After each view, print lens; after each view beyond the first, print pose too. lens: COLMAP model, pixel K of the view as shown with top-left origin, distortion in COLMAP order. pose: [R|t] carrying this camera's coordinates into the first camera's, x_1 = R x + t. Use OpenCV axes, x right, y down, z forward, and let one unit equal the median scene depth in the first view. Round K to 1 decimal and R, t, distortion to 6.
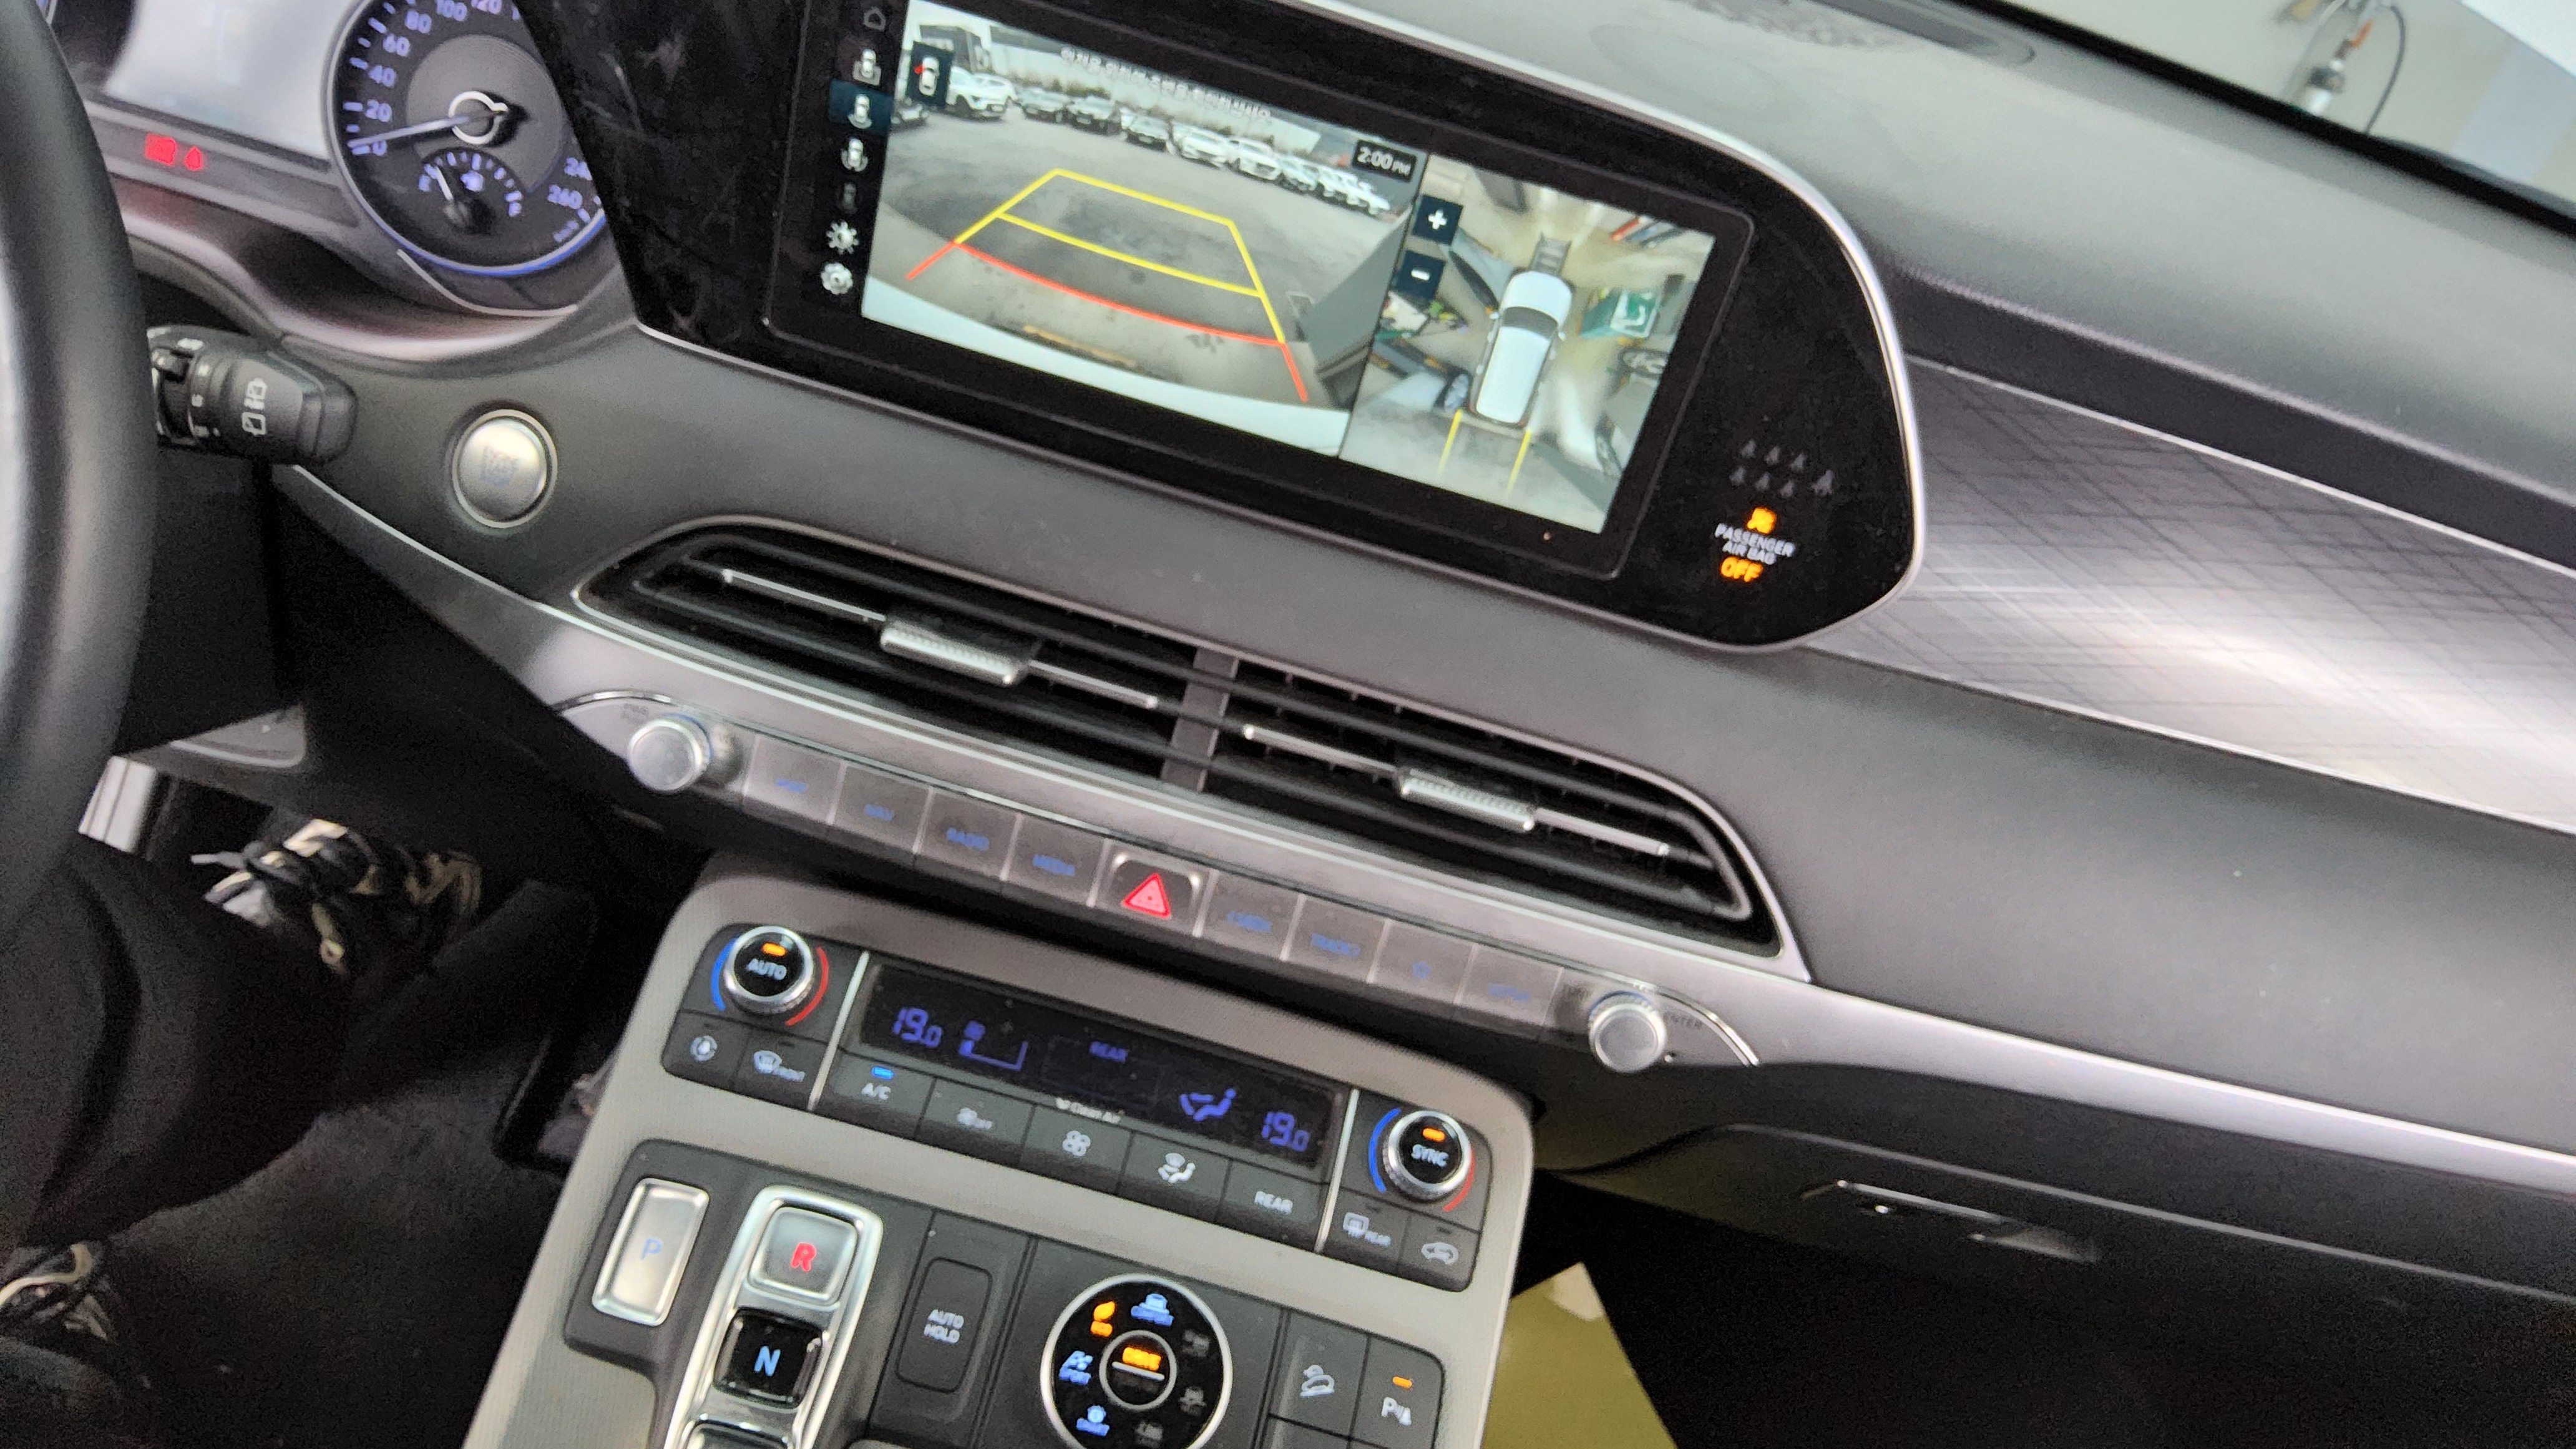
lens RADIAL K [[1835.0, 0, 1277.3], [0, 1835.0, 707.8], [0, 0, 1]] dist [0.091866, -0.014473]
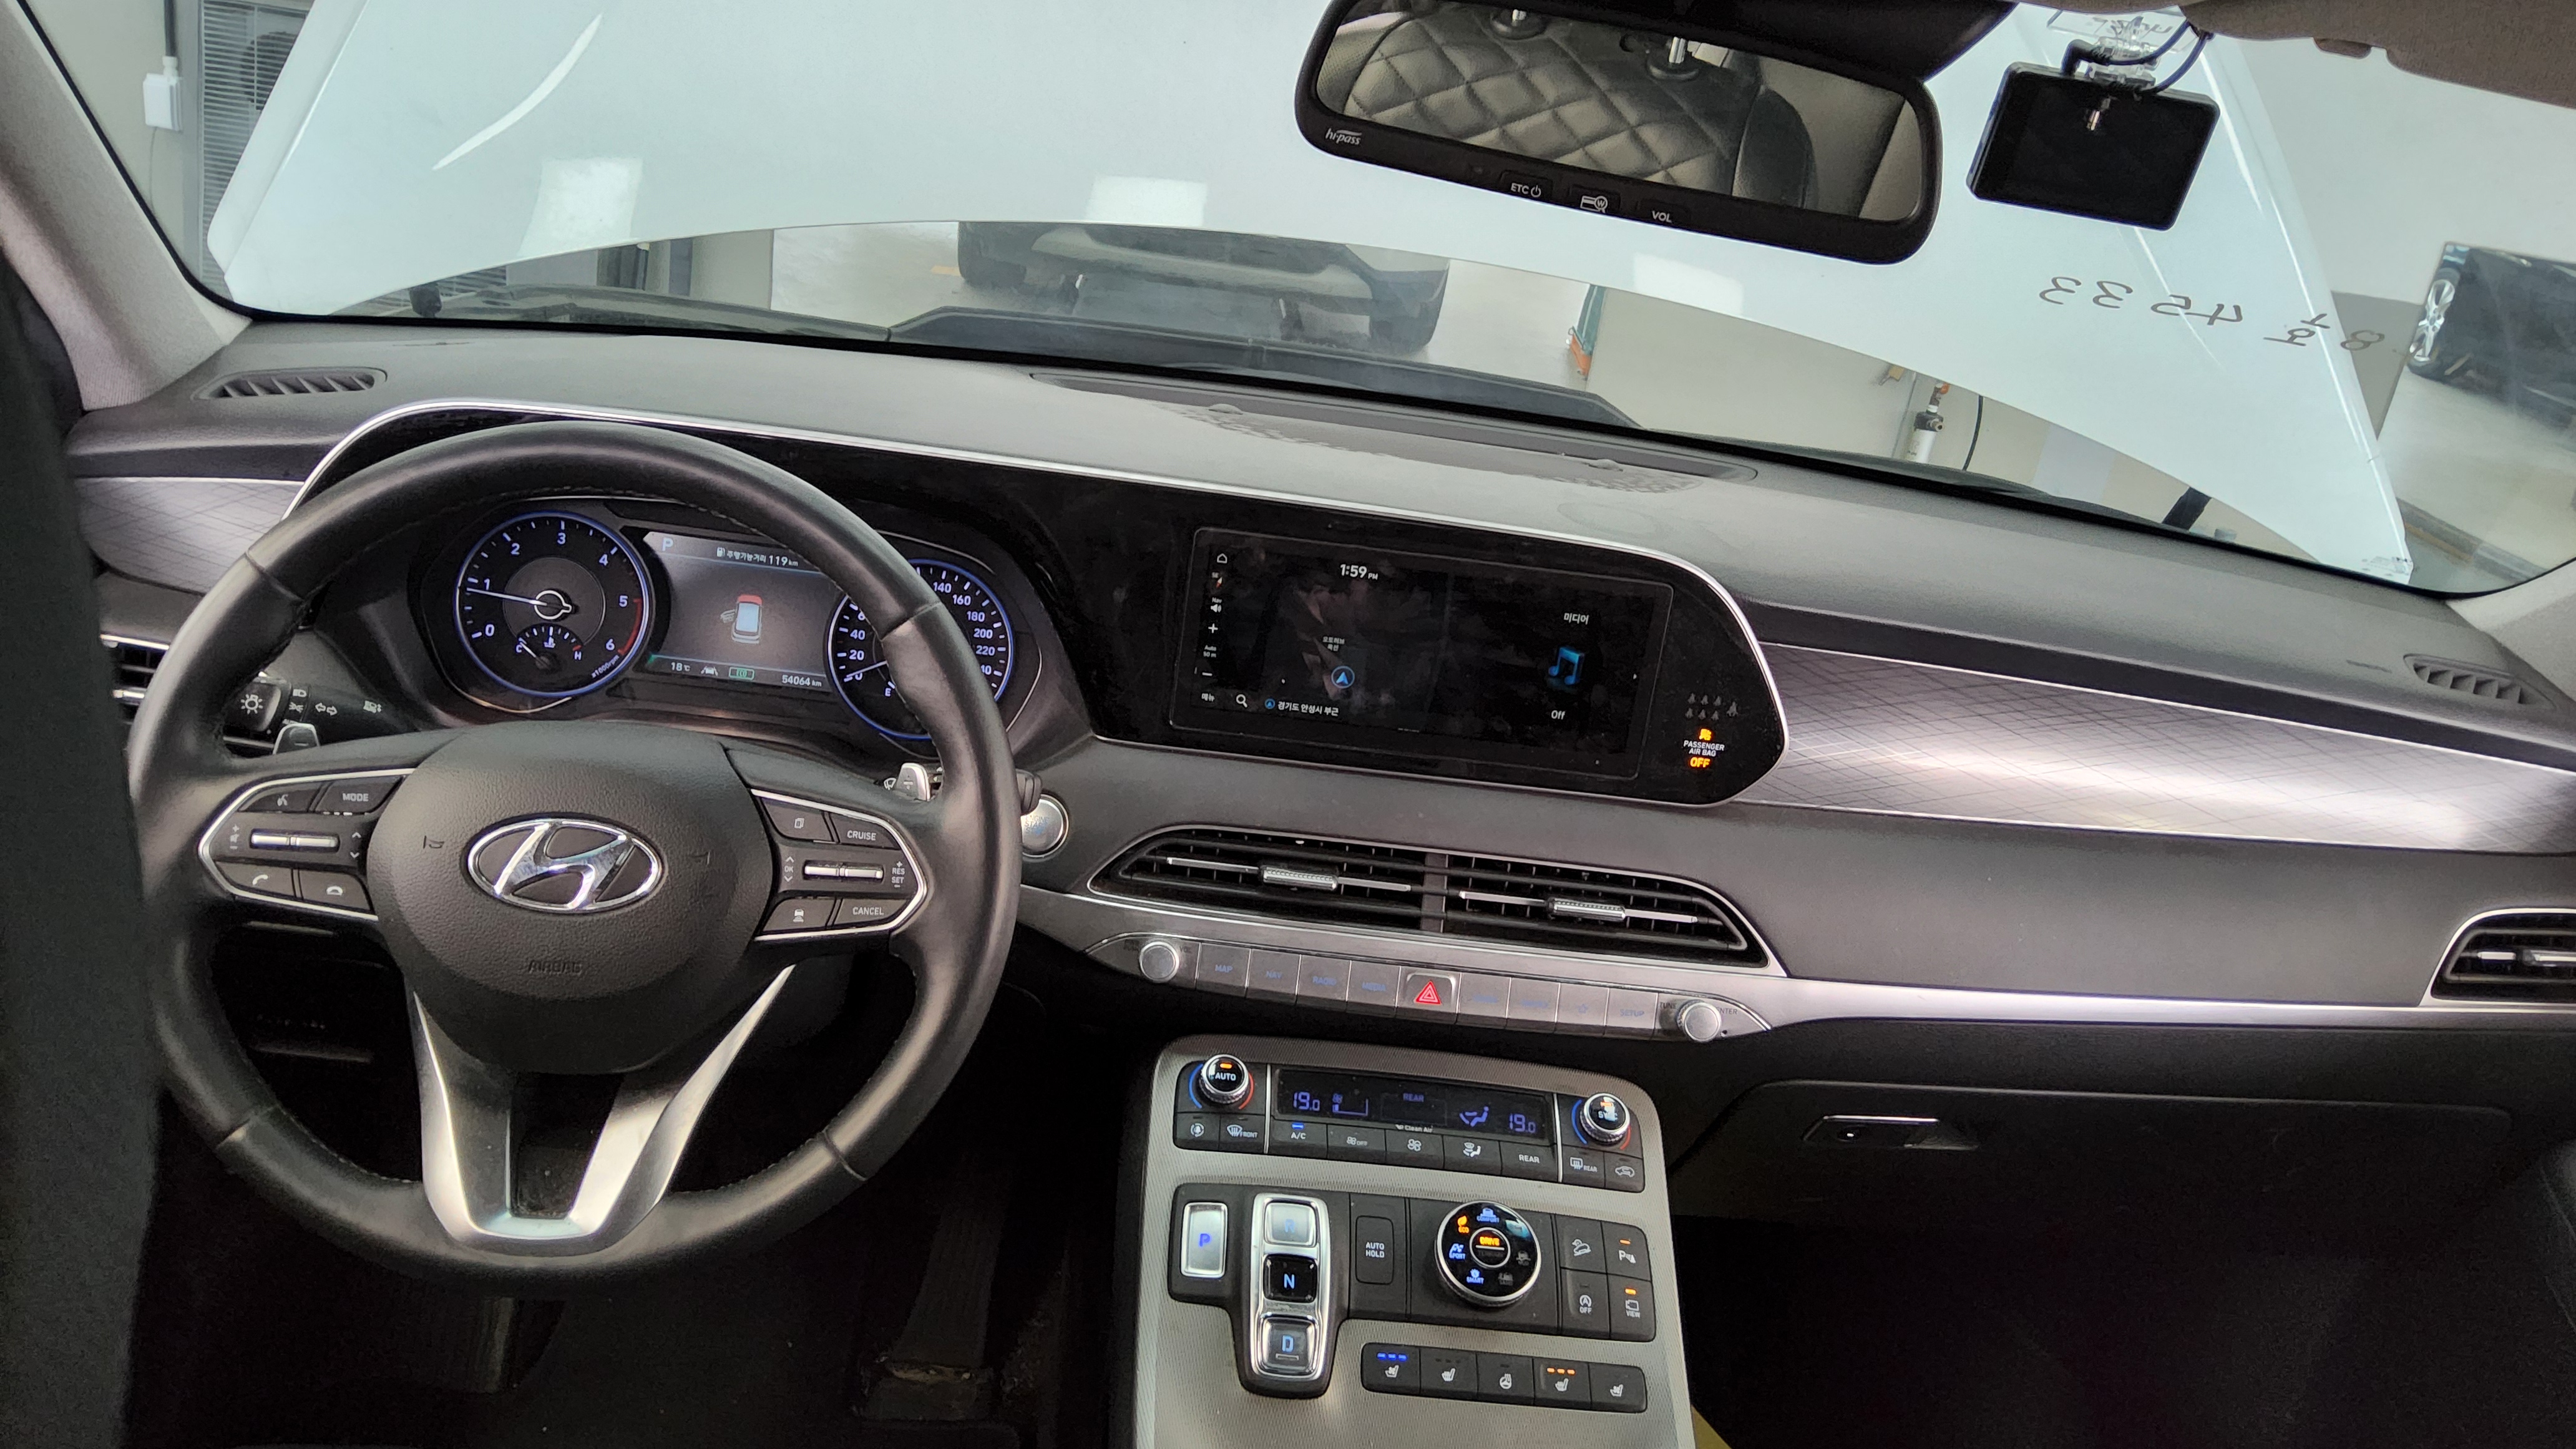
lens RADIAL K [[1835.0, 0, 1305.3], [0, 1835.0, 709.4], [0, 0, 1]] dist [0.091866, -0.014473]
pose [[0.976808, -0.163942, 0.137730, -0.386906], [0.189418, 0.961554, -0.198833, 0.168636], [-0.099838, 0.220311, 0.970307, -0.784328]]
